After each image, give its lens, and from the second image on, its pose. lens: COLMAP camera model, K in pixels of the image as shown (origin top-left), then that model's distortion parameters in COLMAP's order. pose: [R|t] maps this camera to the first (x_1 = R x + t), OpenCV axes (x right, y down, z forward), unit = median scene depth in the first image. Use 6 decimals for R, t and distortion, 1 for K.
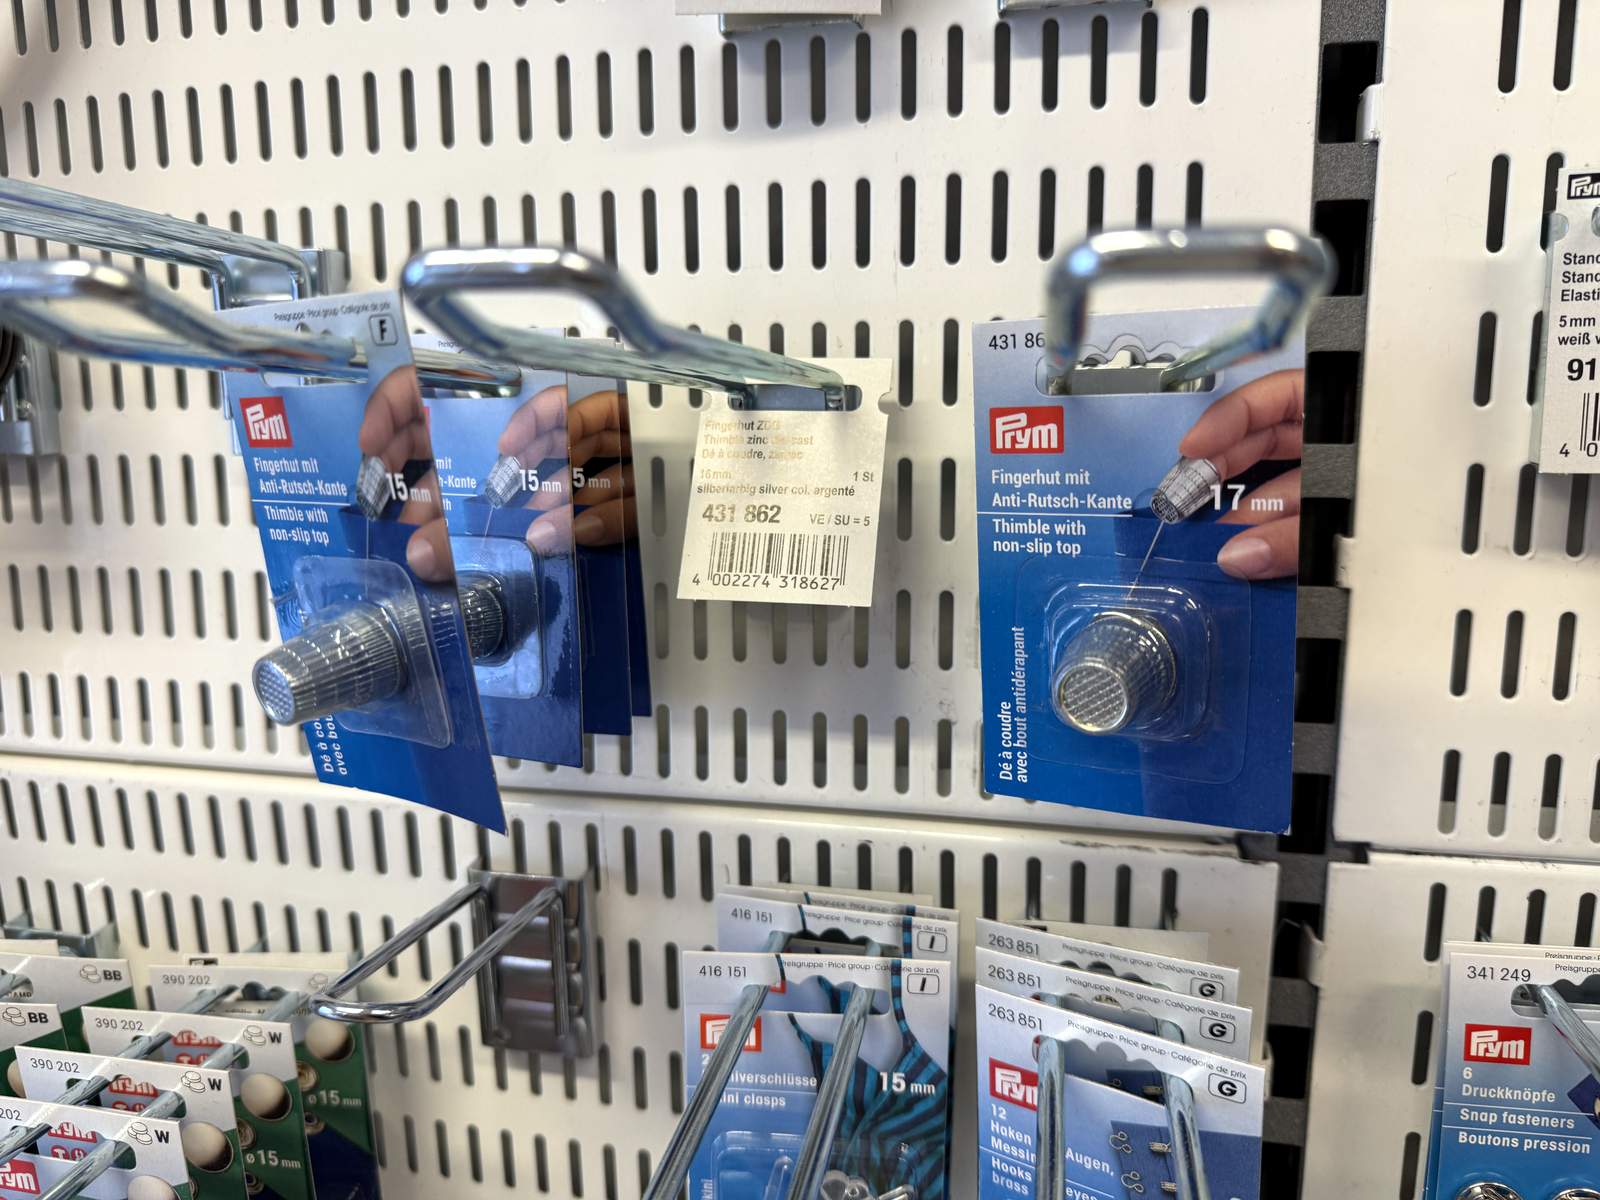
lens RADIAL K [[1158.5, 0, 876.9], [0, 1158.5, 614.2], [0, 0, 1]] dist [0.044150, -0.075479]
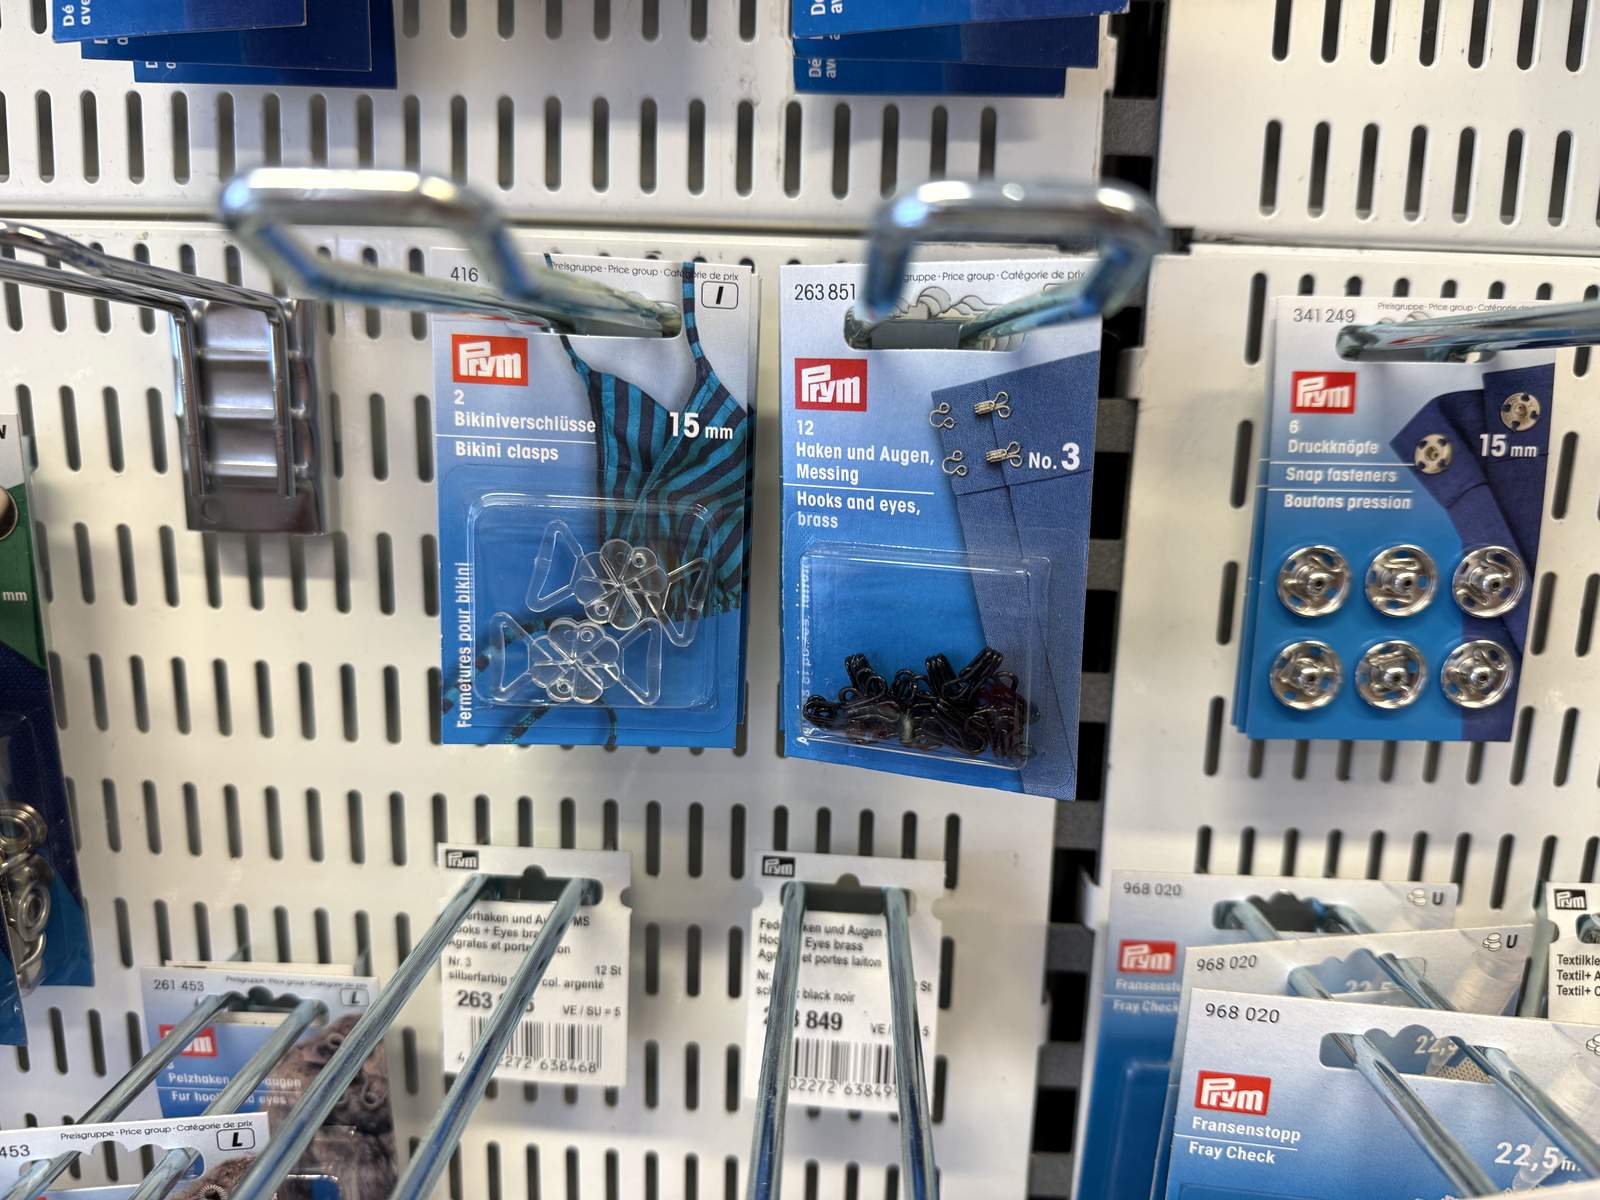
lens RADIAL K [[1158.5, 0, 865.5], [0, 1158.5, 588.2], [0, 0, 1]] dist [0.044150, -0.075479]
pose [[0.985621, 0.005466, 0.168881, 0.001146], [-0.005122, 0.999984, -0.002474, 0.518688], [-0.168892, 0.001573, 0.985633, 0.116172]]
